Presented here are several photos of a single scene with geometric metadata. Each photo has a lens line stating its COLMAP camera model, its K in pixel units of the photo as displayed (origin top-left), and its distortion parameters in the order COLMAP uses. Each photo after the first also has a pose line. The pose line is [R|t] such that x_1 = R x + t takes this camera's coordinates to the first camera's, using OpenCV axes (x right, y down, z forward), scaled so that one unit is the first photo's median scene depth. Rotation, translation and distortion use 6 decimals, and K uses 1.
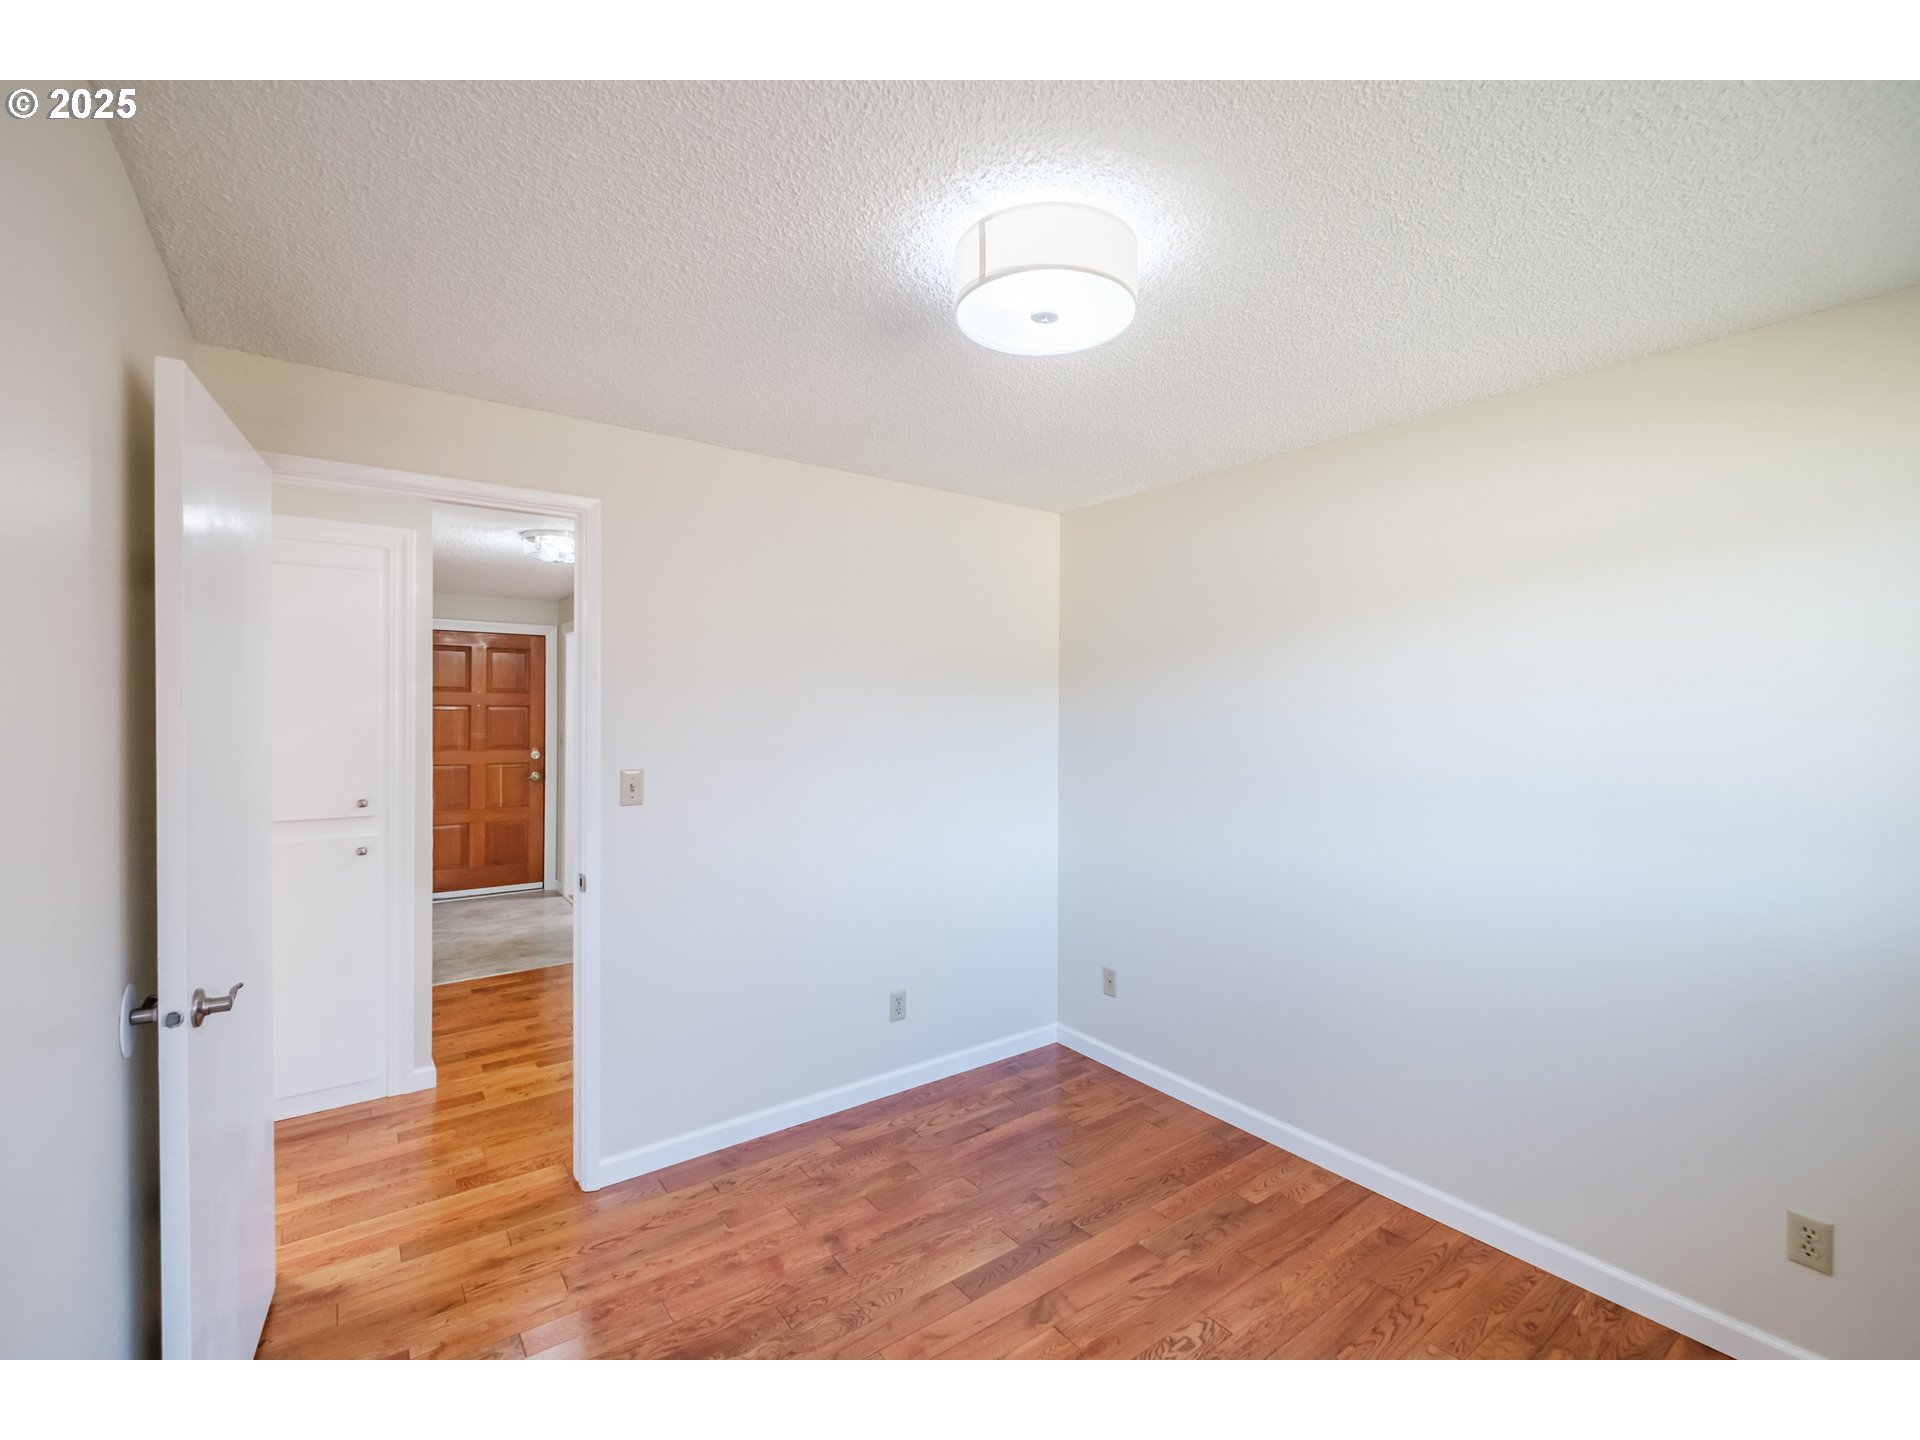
lens RADIAL K [[815.4, 0, 979.6], [0, 815.4, 723.5], [0, 0, 1]] dist [0.000567, 0.000121]
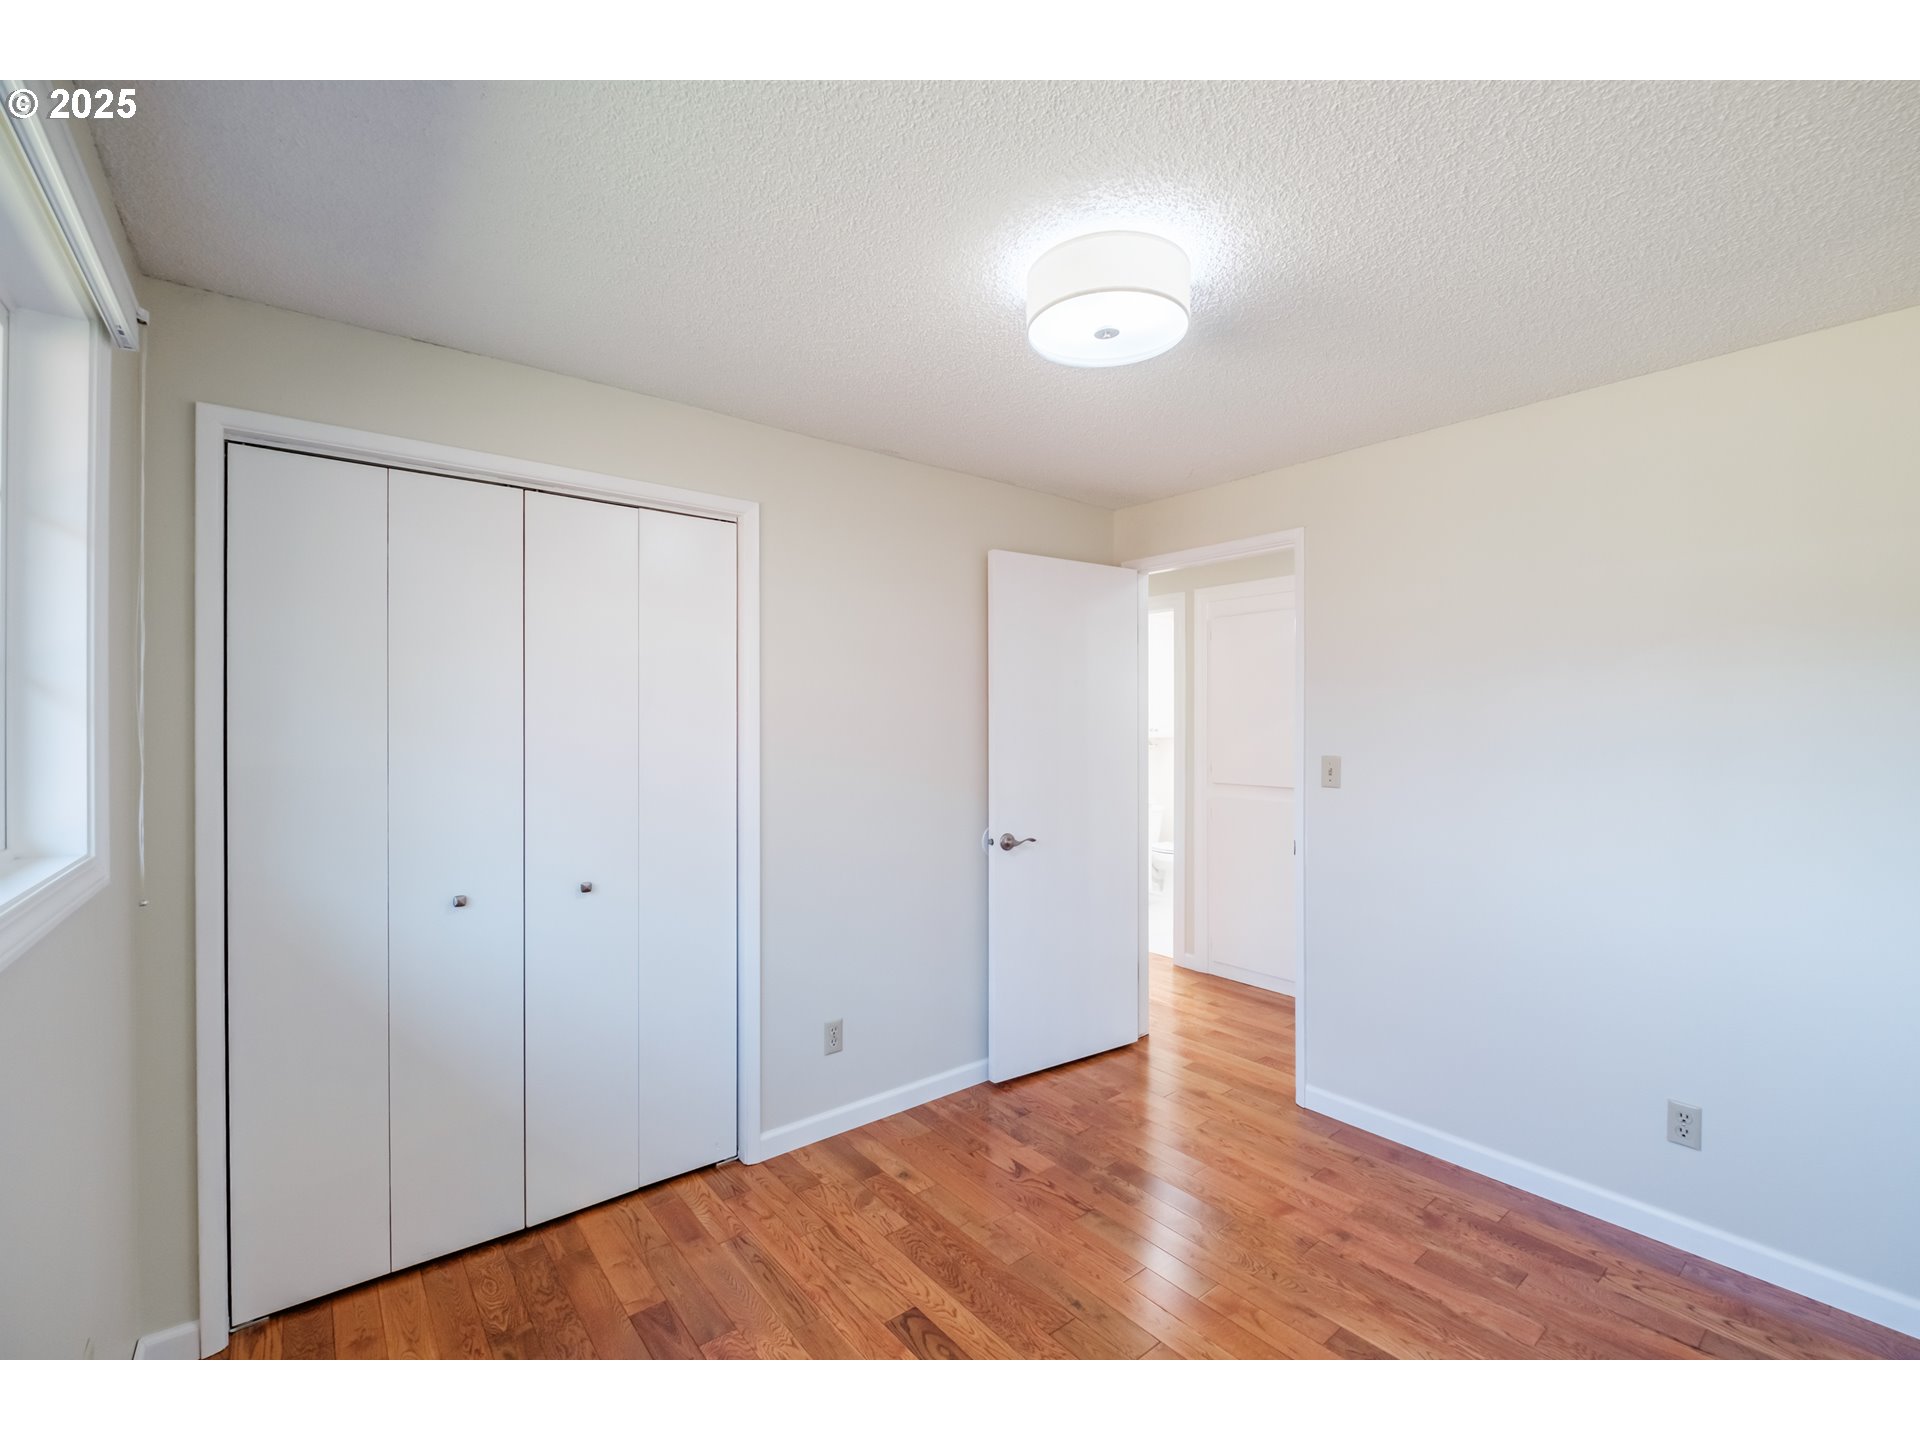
lens RADIAL K [[815.4, 0, 979.6], [0, 815.4, 723.5], [0, 0, 1]] dist [0.000567, 0.000121]
pose [[0.062582, -0.007638, -0.998011, 0.707297], [-0.017642, 0.999806, -0.008758, 0.029918], [0.997884, 0.018155, 0.062435, 0.450875]]
